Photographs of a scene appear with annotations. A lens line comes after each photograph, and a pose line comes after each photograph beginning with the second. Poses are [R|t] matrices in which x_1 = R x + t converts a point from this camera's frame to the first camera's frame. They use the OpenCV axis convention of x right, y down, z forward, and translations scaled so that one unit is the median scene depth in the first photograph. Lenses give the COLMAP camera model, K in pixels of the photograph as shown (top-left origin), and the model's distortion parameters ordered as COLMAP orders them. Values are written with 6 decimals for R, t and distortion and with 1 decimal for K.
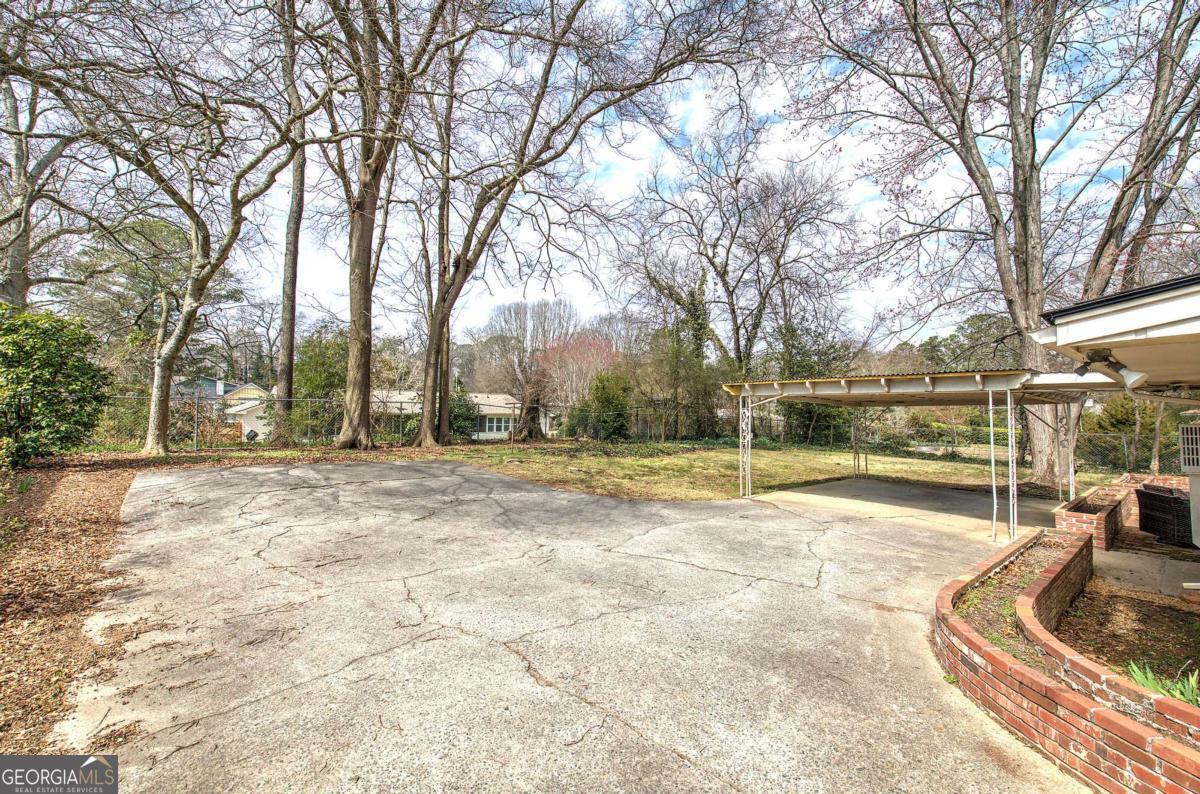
lens RADIAL K [[513.7, 0, 600.0], [0, 513.7, 397.0], [0, 0, 1]] dist [-0.002743, 0.000288]
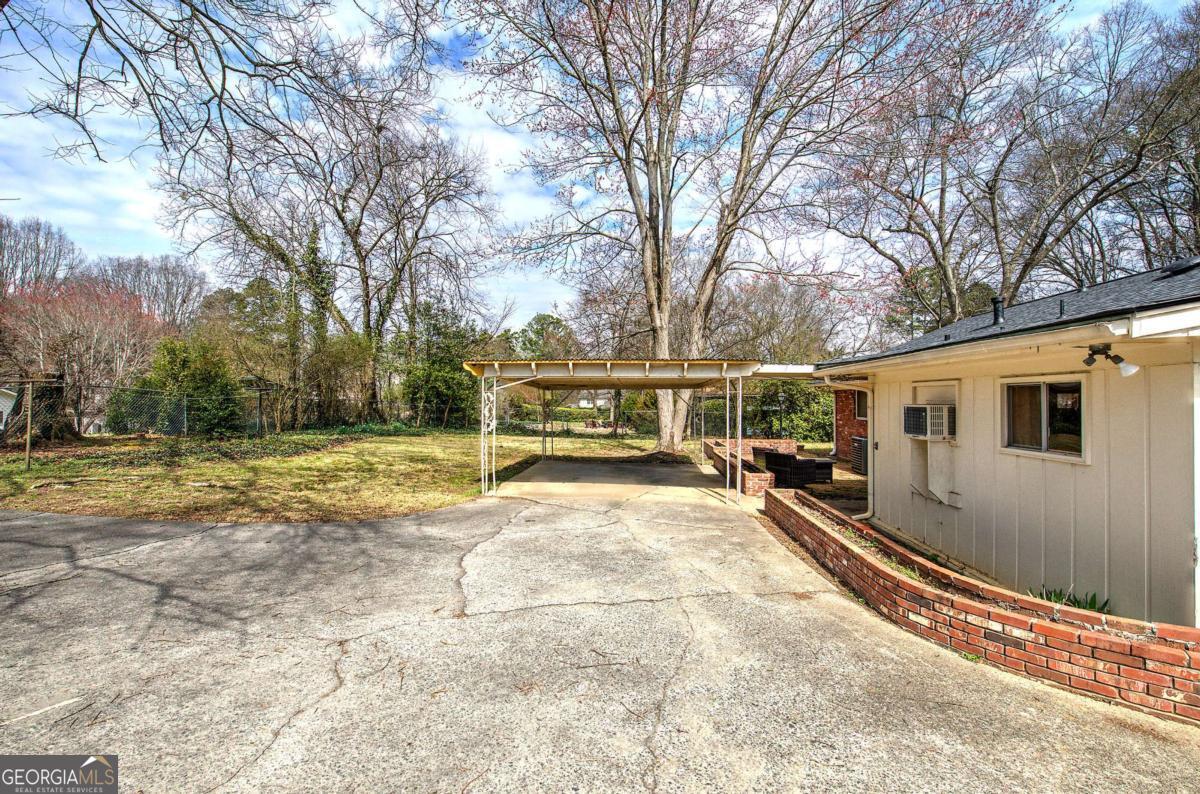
lens RADIAL K [[513.7, 0, 600.0], [0, 513.7, 397.0], [0, 0, 1]] dist [-0.002743, 0.000288]
pose [[0.714869, -0.004691, 0.699243, -0.089704], [-0.018884, 0.999483, 0.026012, 0.002599], [-0.699003, -0.031800, 0.714411, 0.128056]]
